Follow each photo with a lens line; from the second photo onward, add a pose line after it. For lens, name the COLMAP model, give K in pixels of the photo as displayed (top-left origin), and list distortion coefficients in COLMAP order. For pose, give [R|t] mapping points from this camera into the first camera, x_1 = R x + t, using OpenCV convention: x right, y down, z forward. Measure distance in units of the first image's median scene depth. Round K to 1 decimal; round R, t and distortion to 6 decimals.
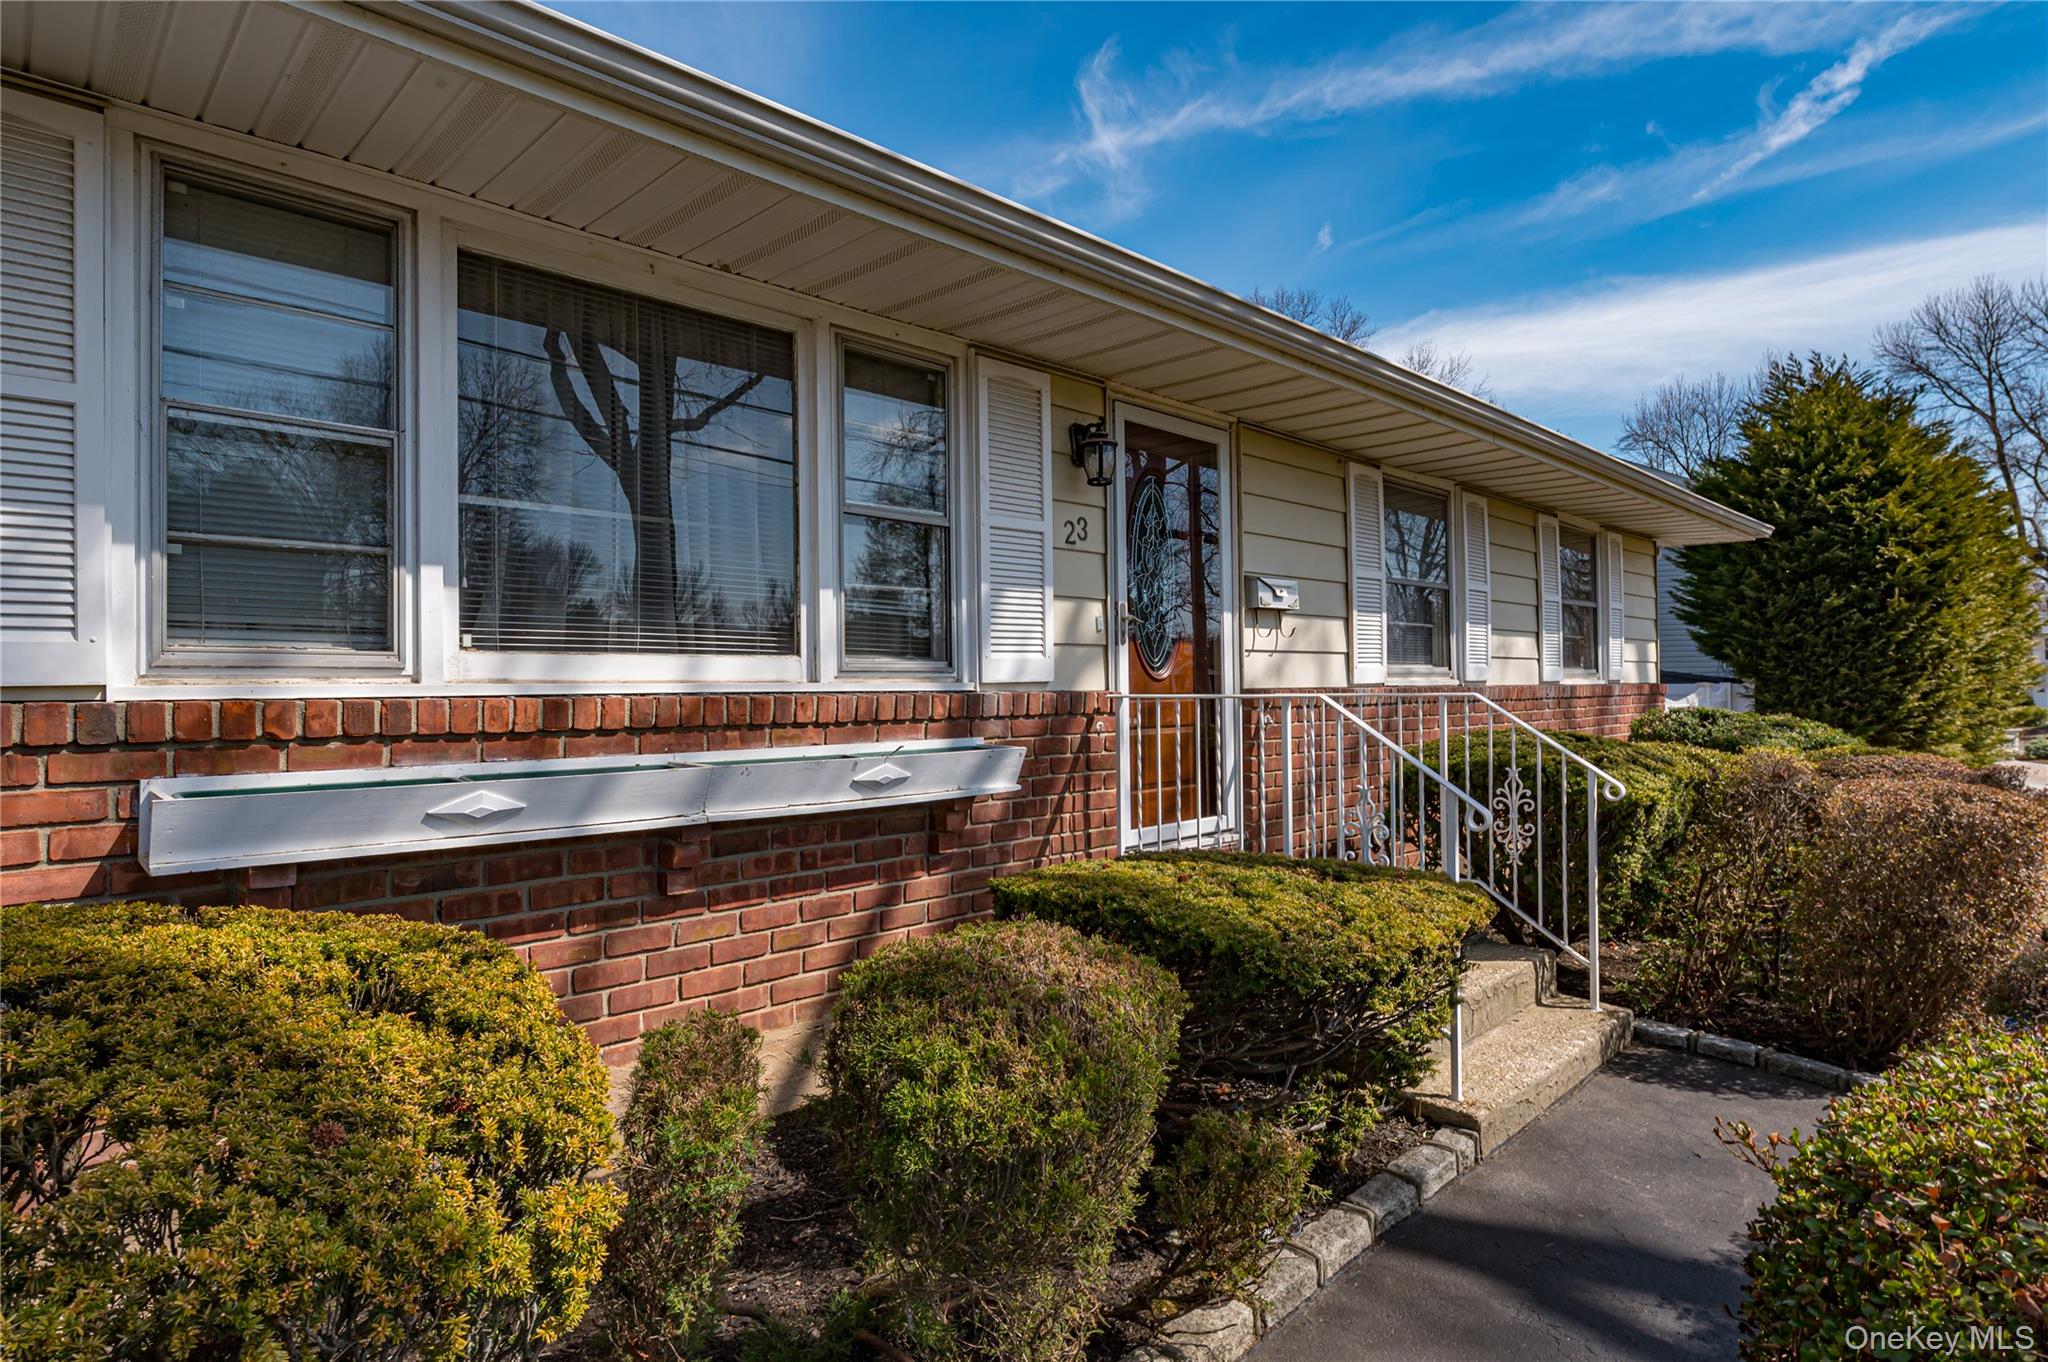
lens RADIAL K [[1100.2, 0, 1022.3], [0, 1100.2, 683.9], [0, 0, 1]] dist [0.004450, 0.000488]
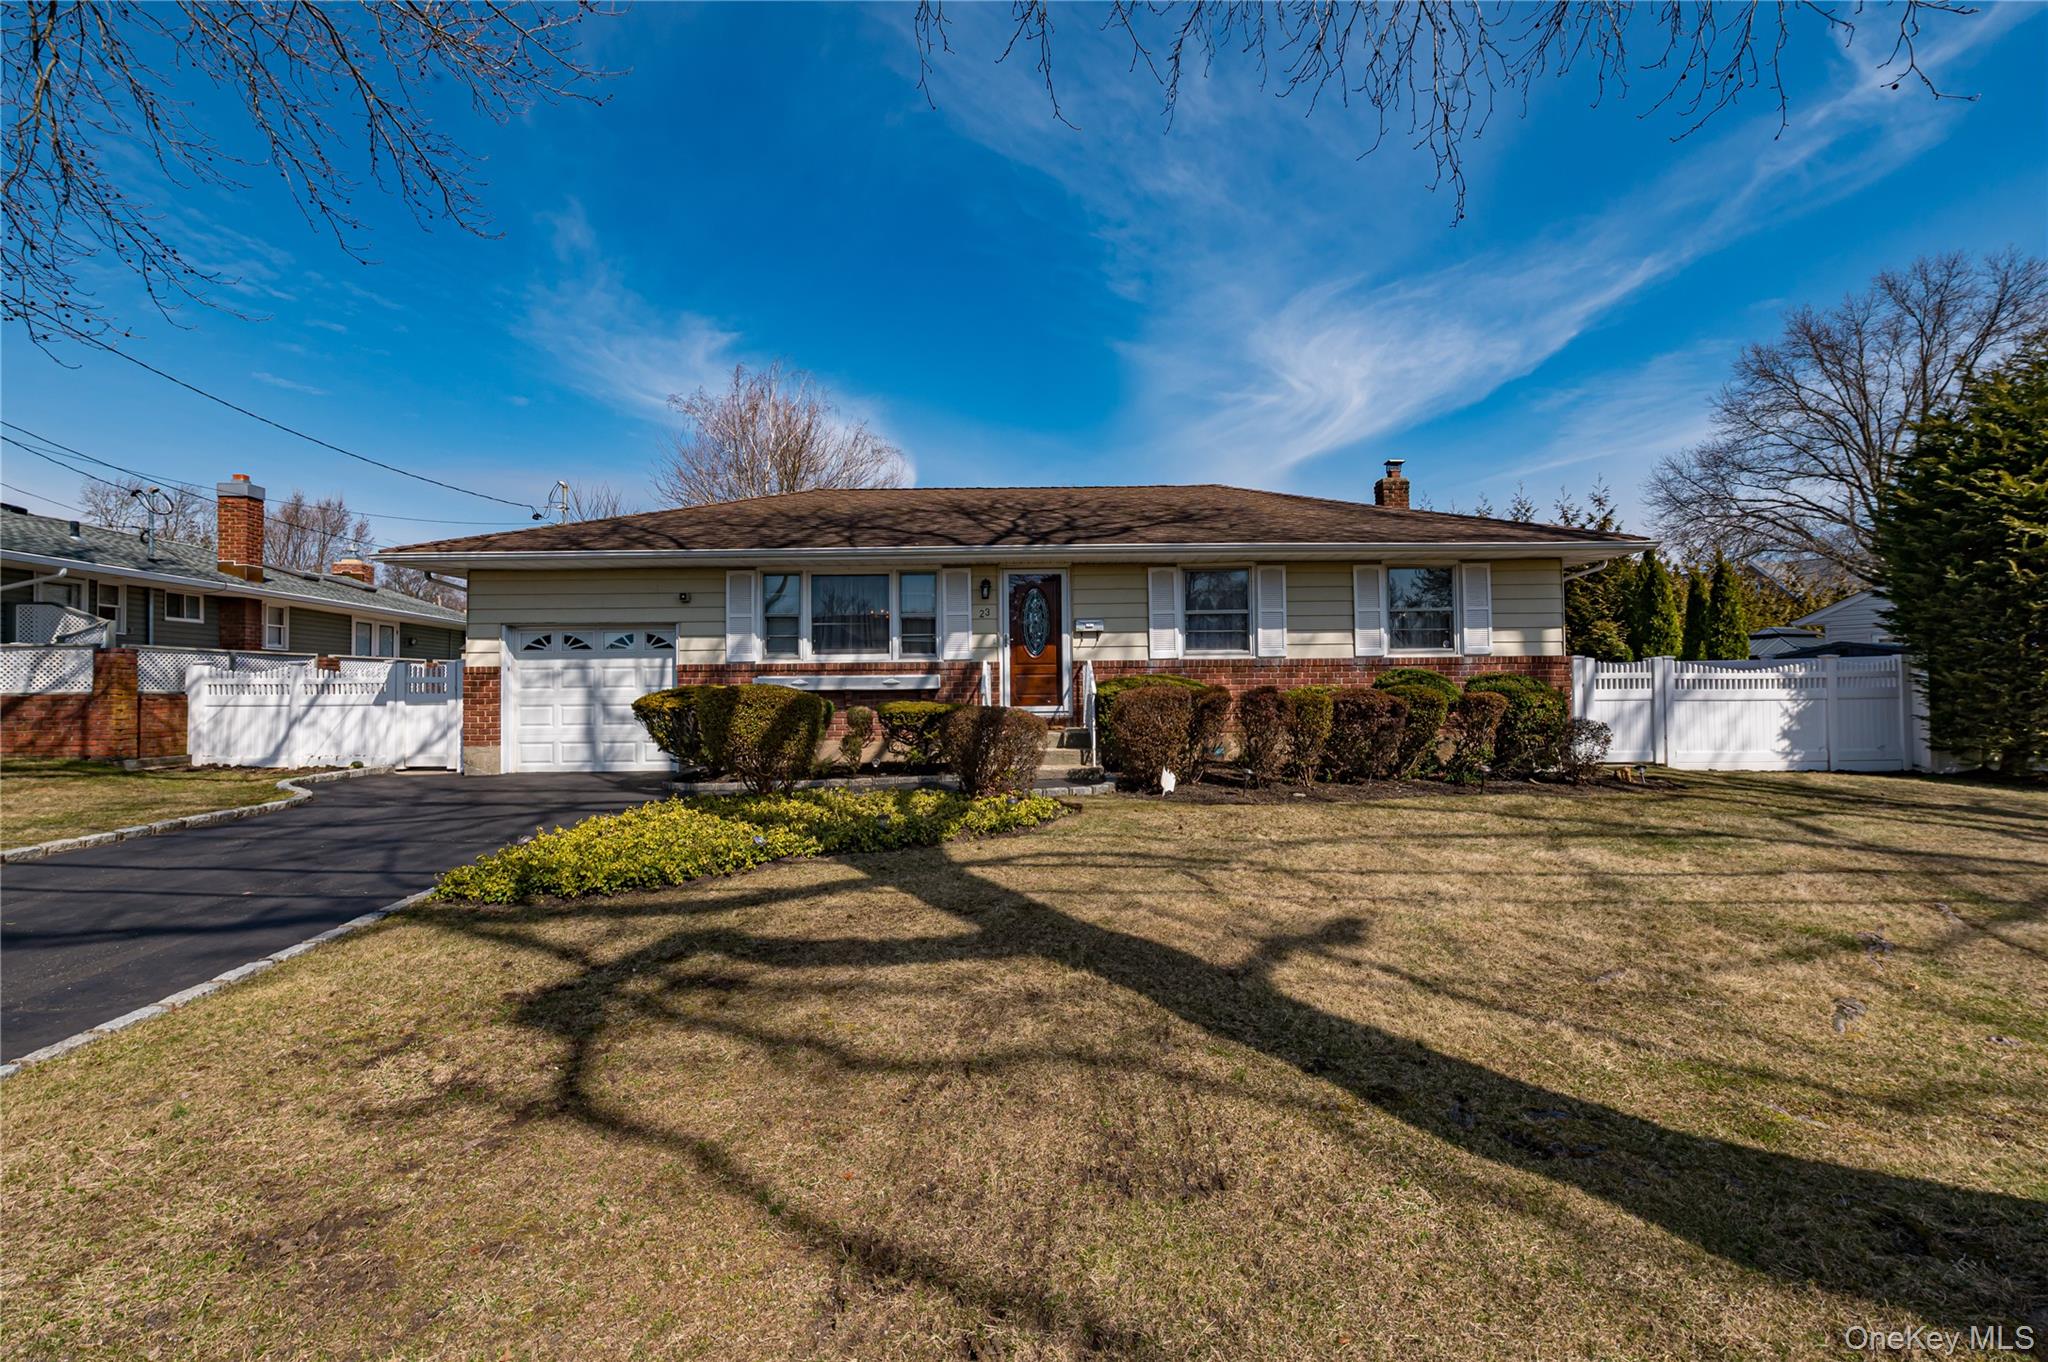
lens RADIAL K [[889.1, 0, 1023.1], [0, 889.1, 674.9], [0, 0, 1]] dist [-0.002186, -0.000300]
pose [[0.715980, -0.004617, -0.698105, 2.081747], [0.006218, 0.999981, -0.000236, 0.049032], [0.698093, -0.004172, 0.715995, -0.857920]]
